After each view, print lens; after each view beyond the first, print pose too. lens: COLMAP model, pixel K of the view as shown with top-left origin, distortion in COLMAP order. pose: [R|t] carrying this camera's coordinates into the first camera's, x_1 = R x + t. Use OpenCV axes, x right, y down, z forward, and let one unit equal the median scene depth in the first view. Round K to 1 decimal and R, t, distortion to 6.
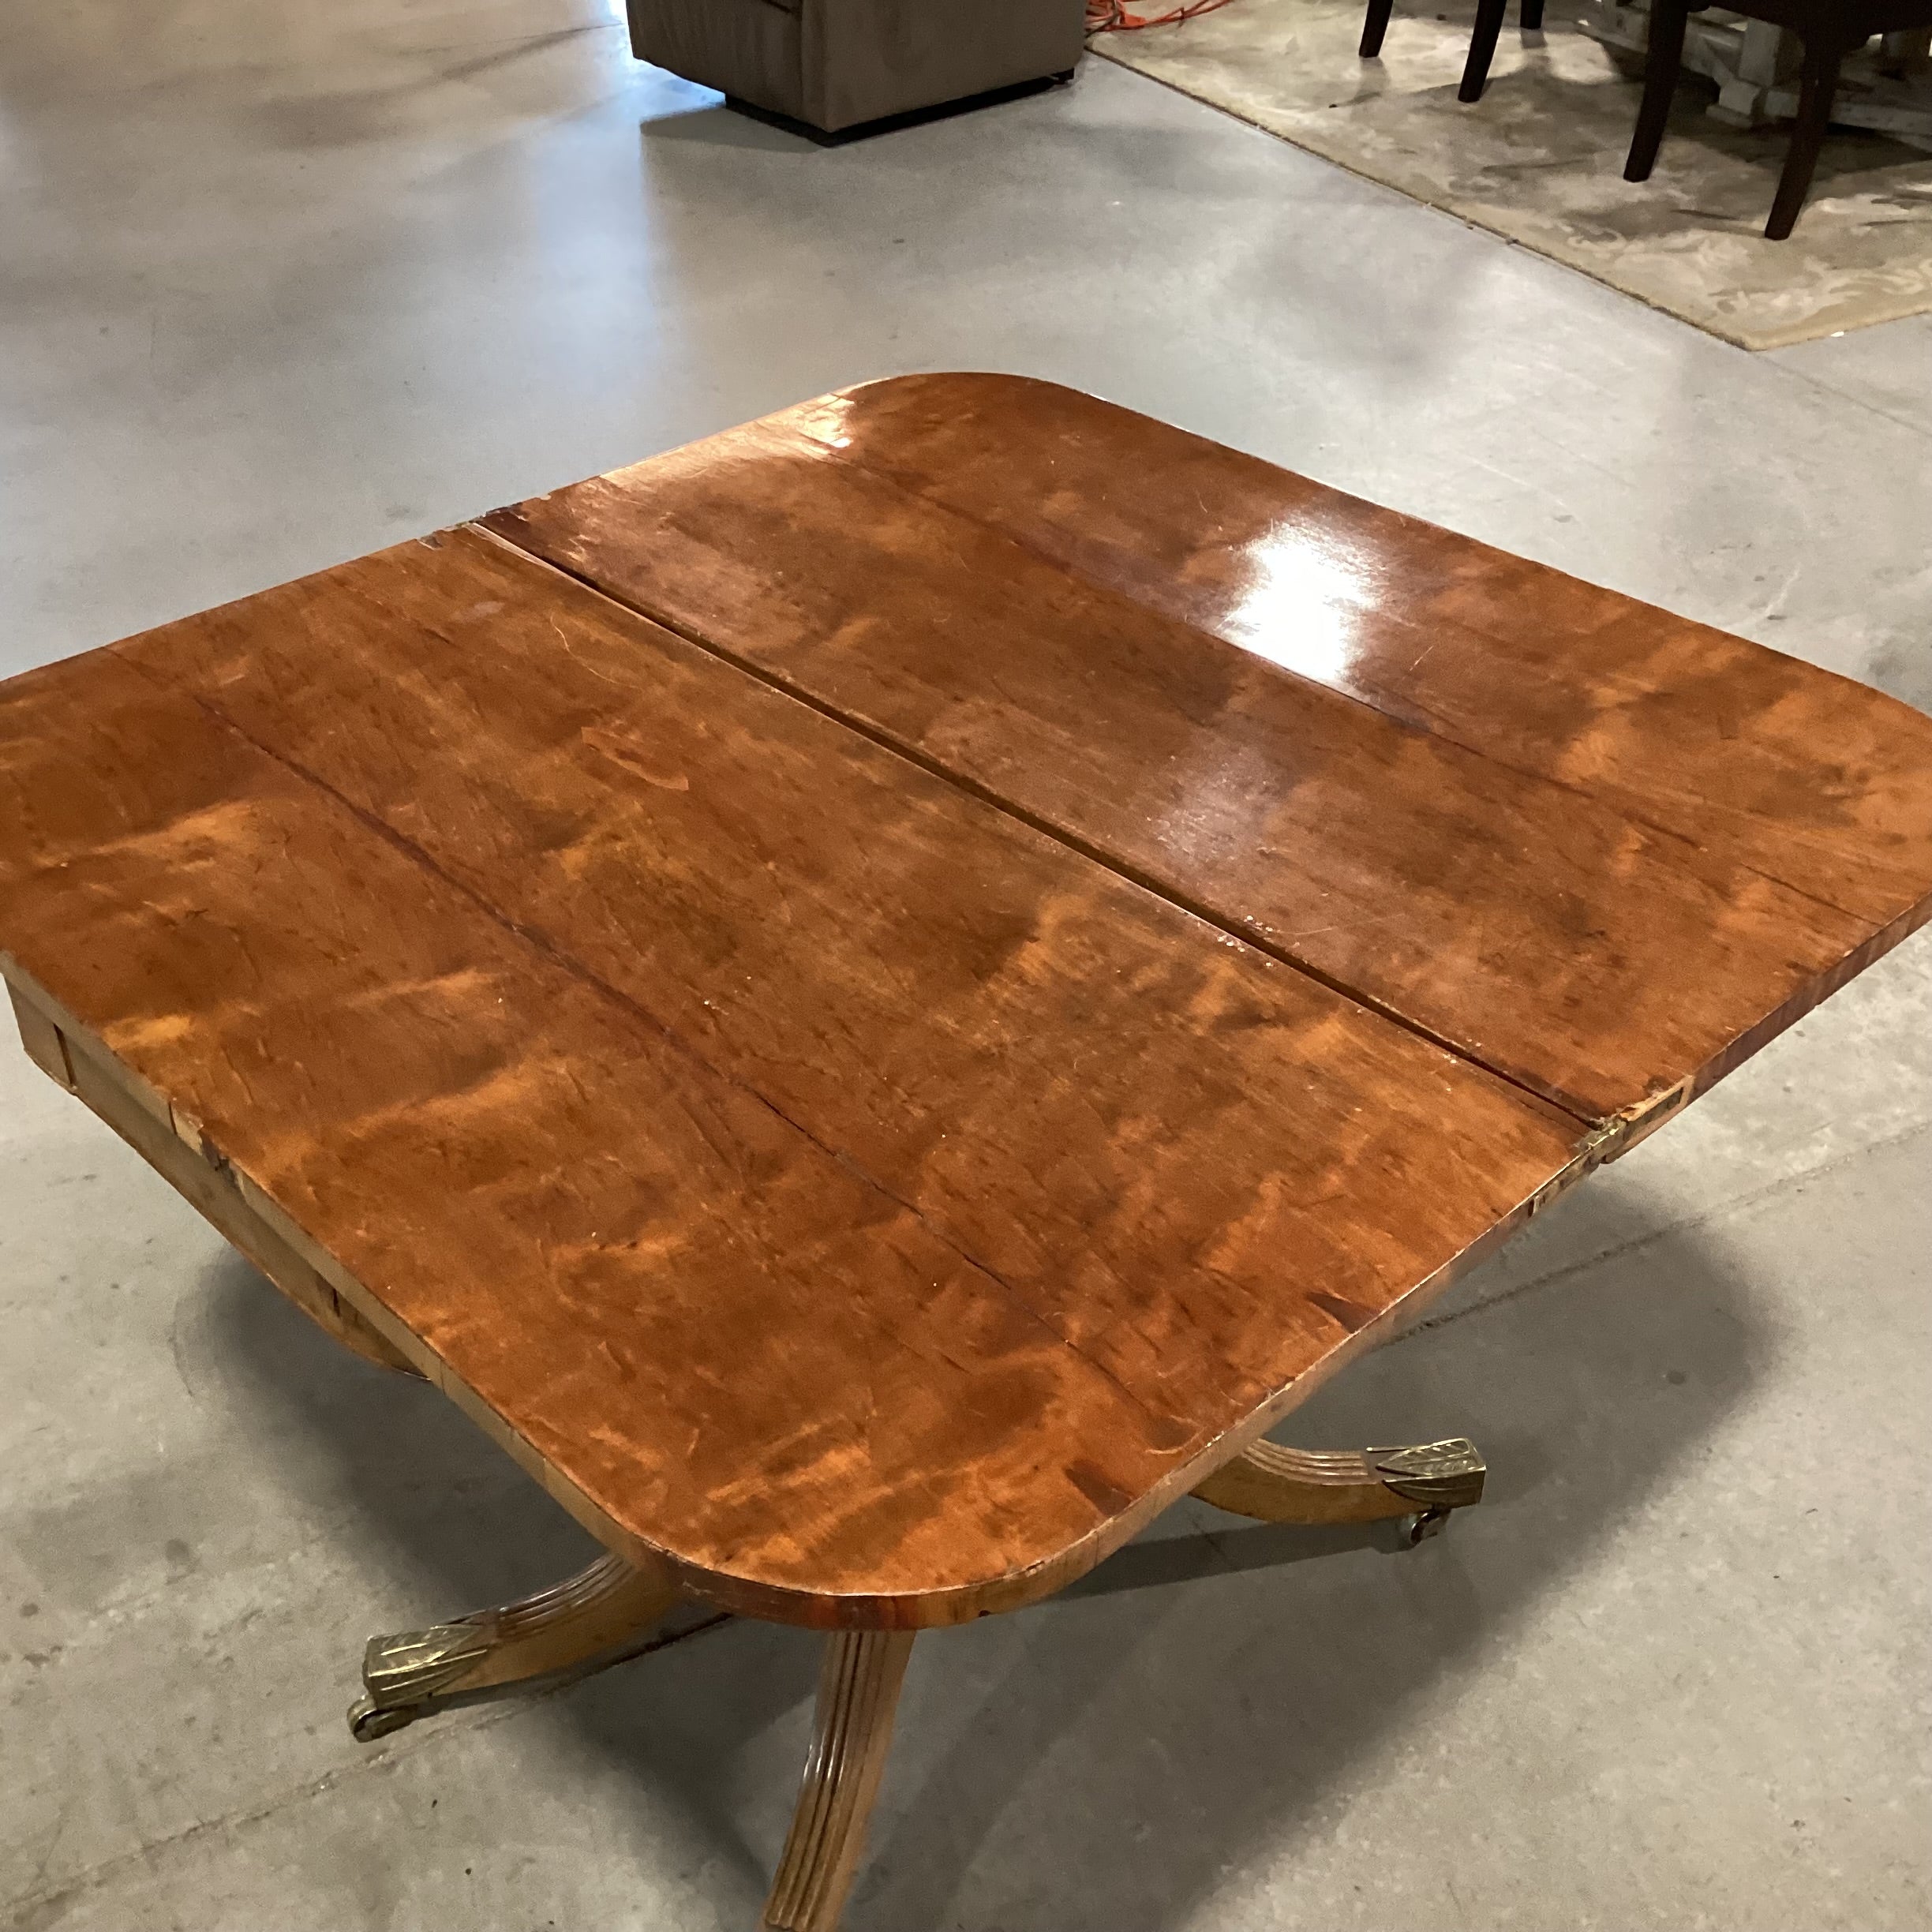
lens RADIAL K [[2338.8, 0, 968.8], [0, 2338.8, 964.0], [0, 0, 1]] dist [0.044931, 0.000000]
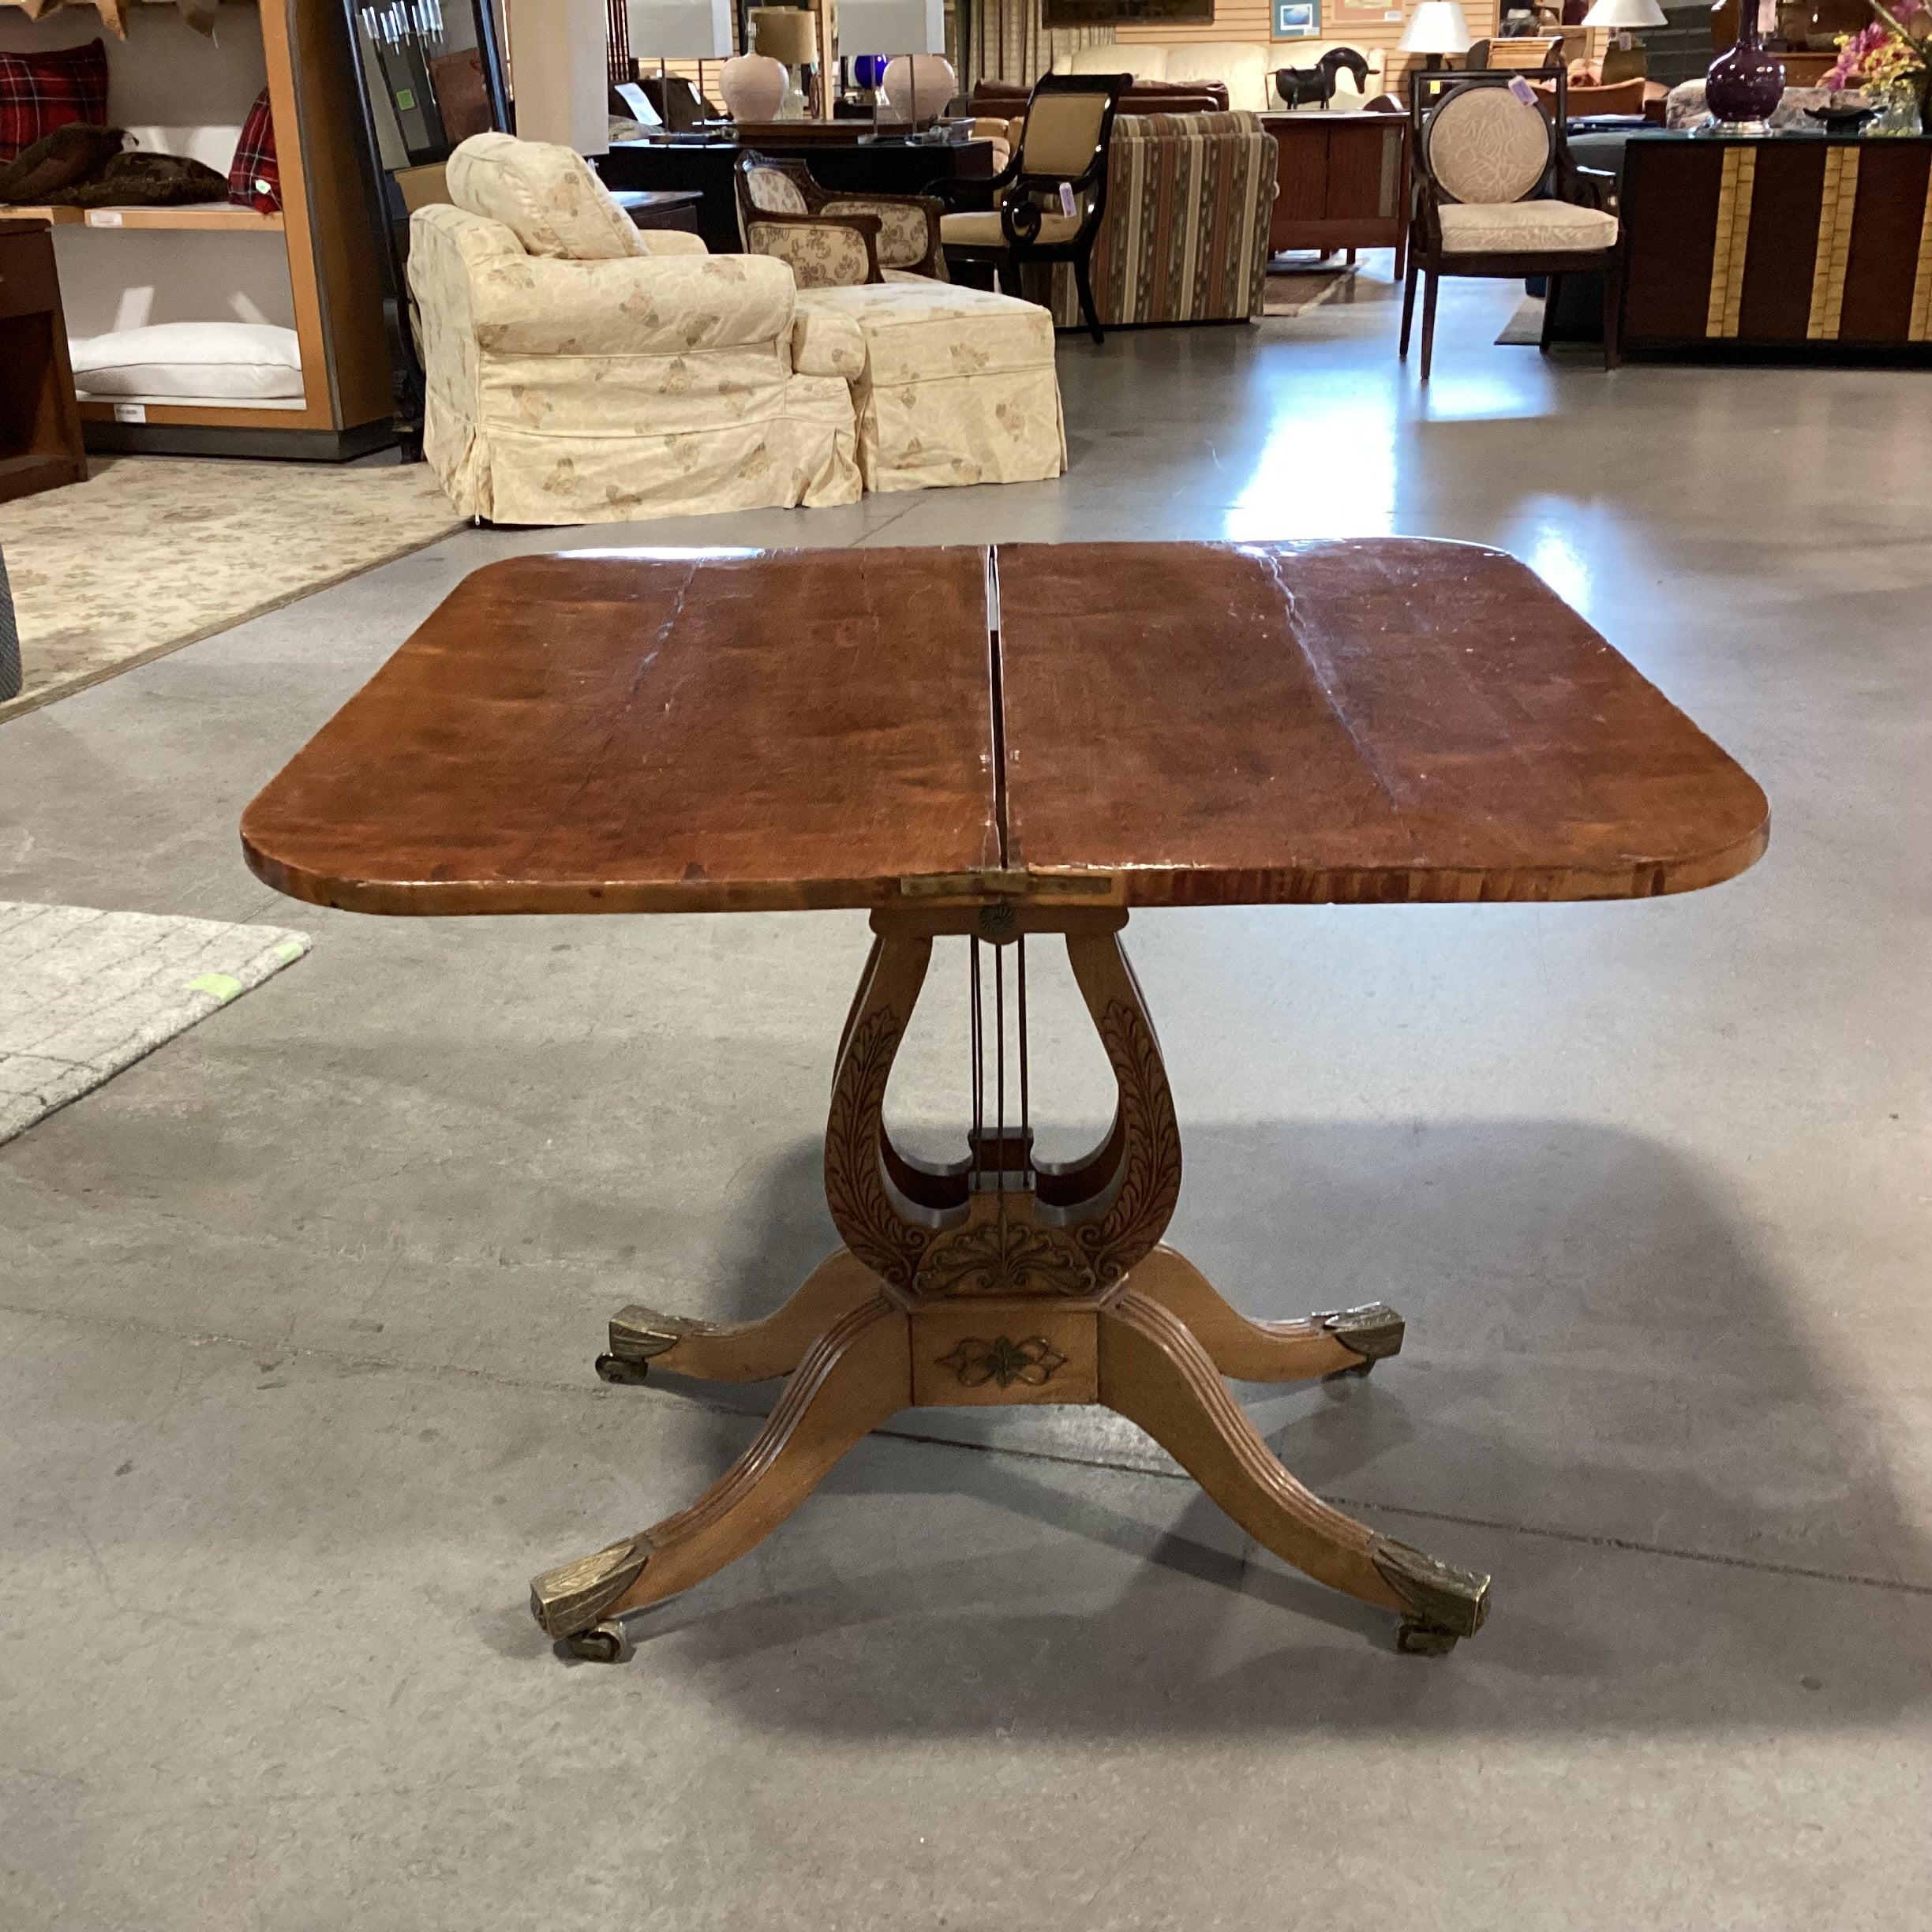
lens RADIAL K [[2338.8, 0, 967.0], [0, 2338.8, 924.2], [0, 0, 1]] dist [0.044931, 0.000000]
pose [[0.726889, 0.240309, -0.643338, 0.703003], [-0.388924, 0.916125, -0.097230, 0.149296], [0.566013, 0.320885, 0.759383, 0.036561]]
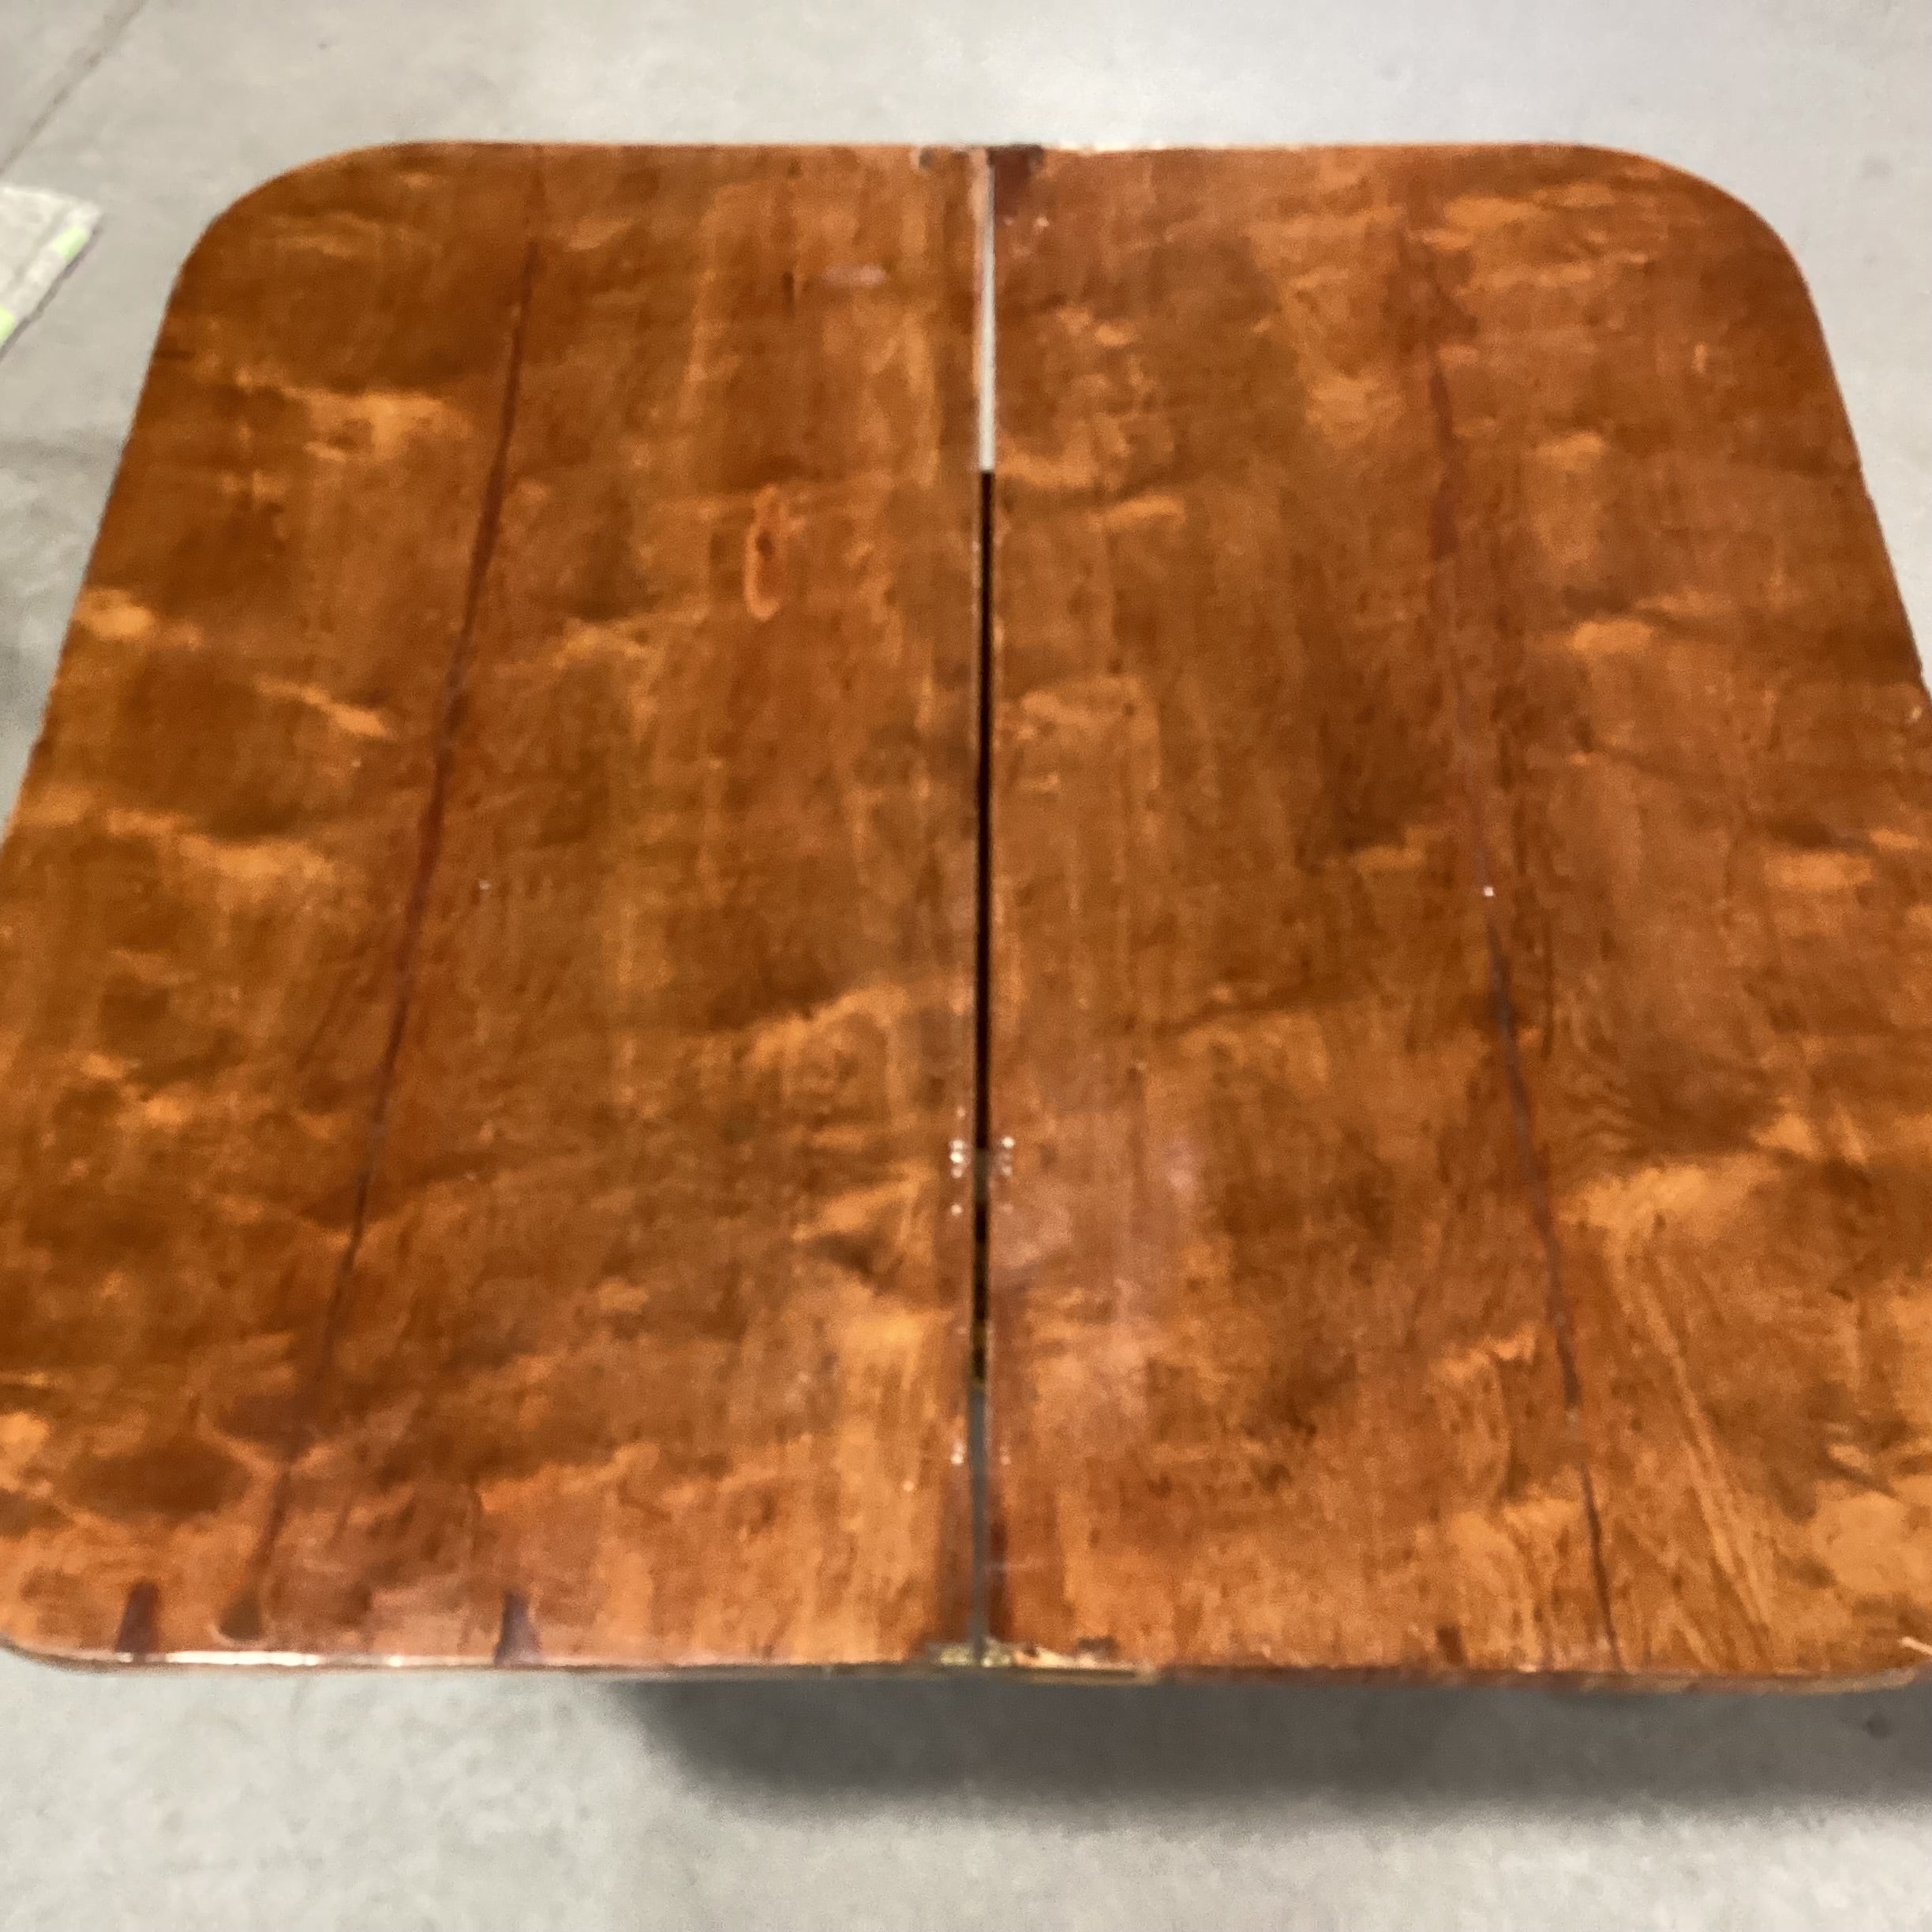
lens RADIAL K [[2338.8, 0, 956.9], [0, 2338.8, 979.1], [0, 0, 1]] dist [0.044931, 0.000000]
pose [[0.718826, 0.572007, -0.395092, 0.301404], [-0.401858, 0.805643, 0.435258, -0.315689], [0.567274, -0.154104, 0.808982, 0.240686]]
